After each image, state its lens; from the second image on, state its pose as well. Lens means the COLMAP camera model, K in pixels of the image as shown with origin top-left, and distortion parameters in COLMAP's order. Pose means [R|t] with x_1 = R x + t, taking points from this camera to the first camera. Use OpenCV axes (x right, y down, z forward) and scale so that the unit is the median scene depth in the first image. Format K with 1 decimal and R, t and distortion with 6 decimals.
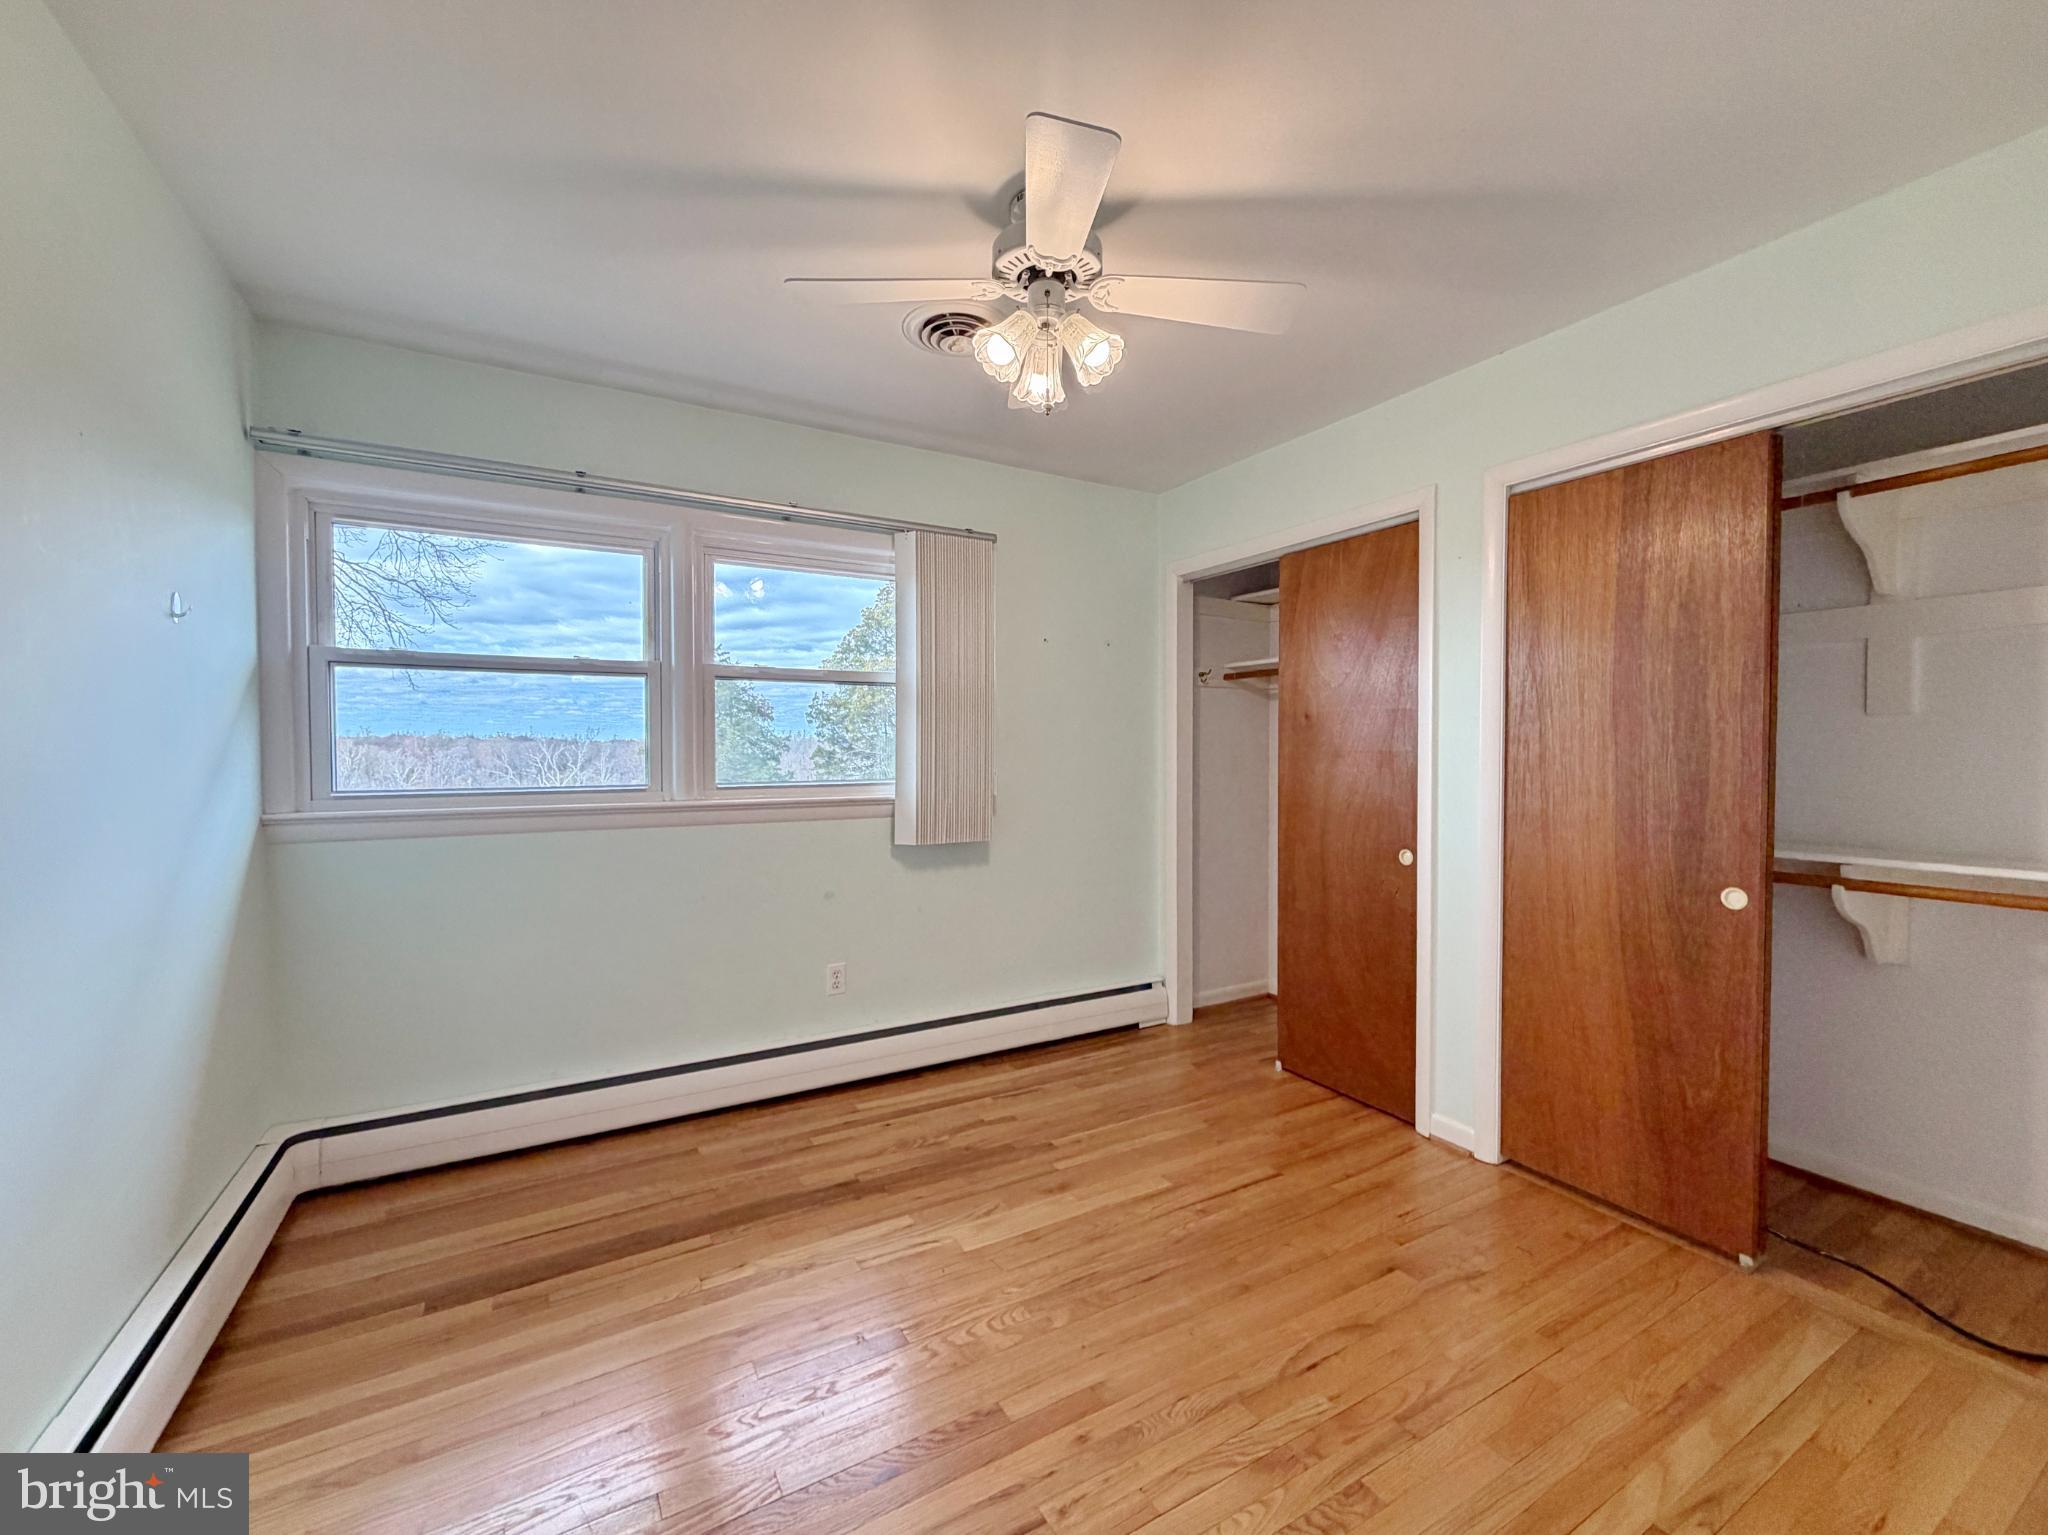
lens RADIAL K [[819.9, 0, 1015.0], [0, 819.9, 762.1], [0, 0, 1]] dist [-0.001115, 0.000185]
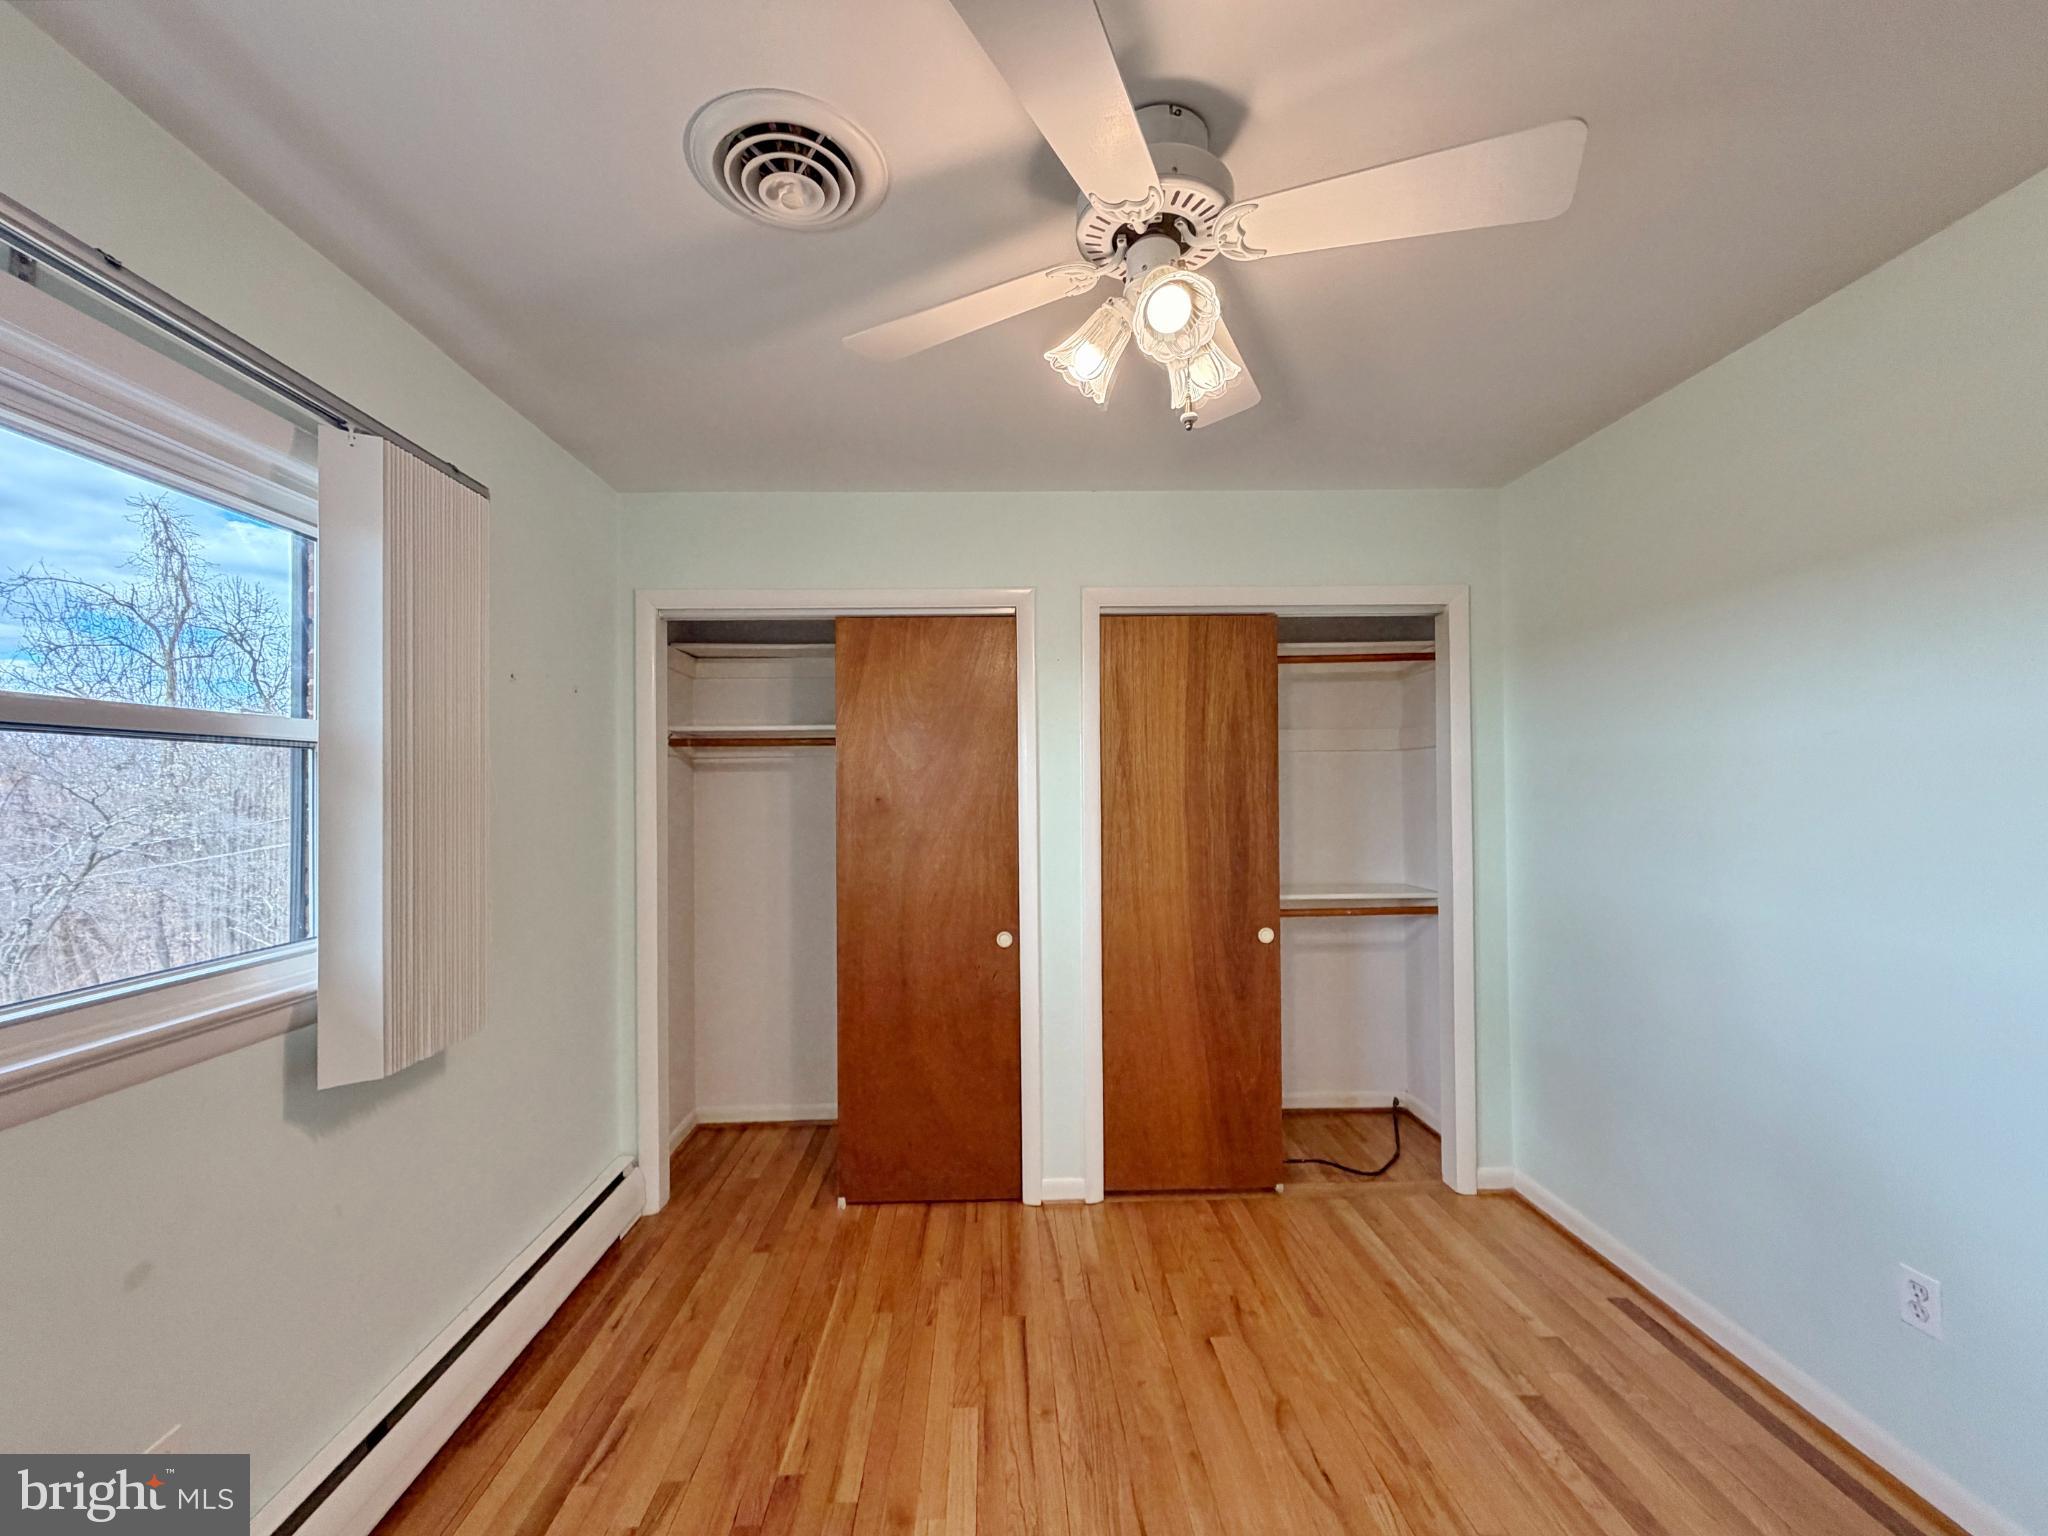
lens RADIAL K [[819.9, 0, 1008.8], [0, 819.9, 783.8], [0, 0, 1]] dist [-0.001115, 0.000185]
pose [[0.482681, -0.000181, 0.875796, -0.445834], [0.028284, 0.999482, -0.015382, -0.067059], [-0.875339, 0.032196, 0.482436, 0.527354]]
